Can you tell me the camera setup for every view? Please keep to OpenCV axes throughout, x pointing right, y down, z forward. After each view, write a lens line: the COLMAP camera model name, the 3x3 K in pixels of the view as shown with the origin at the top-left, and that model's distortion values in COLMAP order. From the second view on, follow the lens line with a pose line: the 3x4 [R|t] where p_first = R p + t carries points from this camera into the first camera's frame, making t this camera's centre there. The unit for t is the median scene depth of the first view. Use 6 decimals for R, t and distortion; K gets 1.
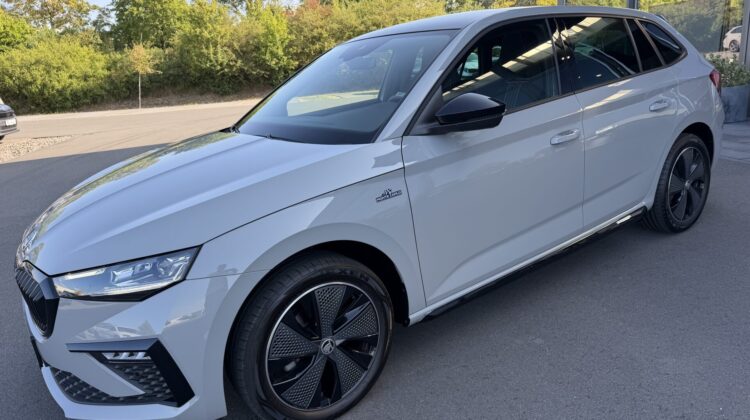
lens RADIAL K [[516.9, 0, 375.0], [0, 516.9, 210.0], [0, 0, 1]] dist [0.054911, -0.057174]
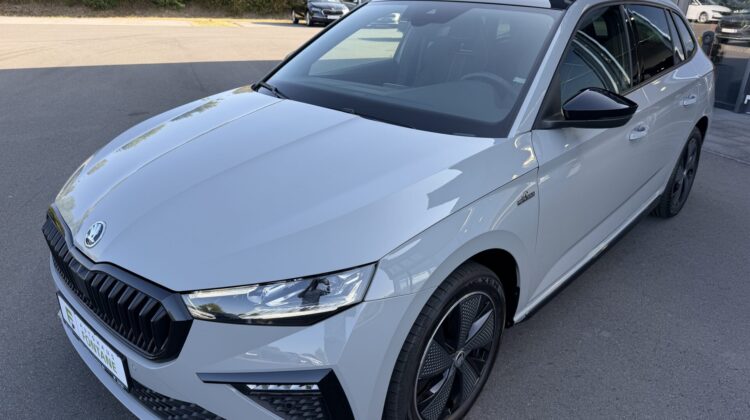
lens RADIAL K [[518.3, 0, 375.0], [0, 518.3, 210.0], [0, 0, 1]] dist [0.104496, -0.139358]
pose [[0.975580, 0.032853, 0.217174, -0.254504], [-0.056280, 0.993131, 0.102583, -0.050405], [-0.212312, -0.112301, 0.970728, 0.083108]]
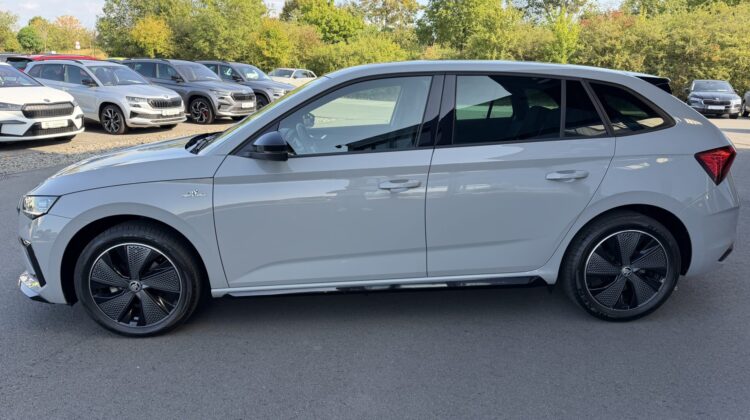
lens RADIAL K [[518.3, 0, 375.0], [0, 518.3, 210.0], [0, 0, 1]] dist [0.104496, -0.139358]
pose [[0.848466, 0.223814, -0.479596, 0.635700], [-0.227645, 0.972405, 0.051061, -0.096590], [0.477789, 0.065854, 0.876003, 0.010662]]
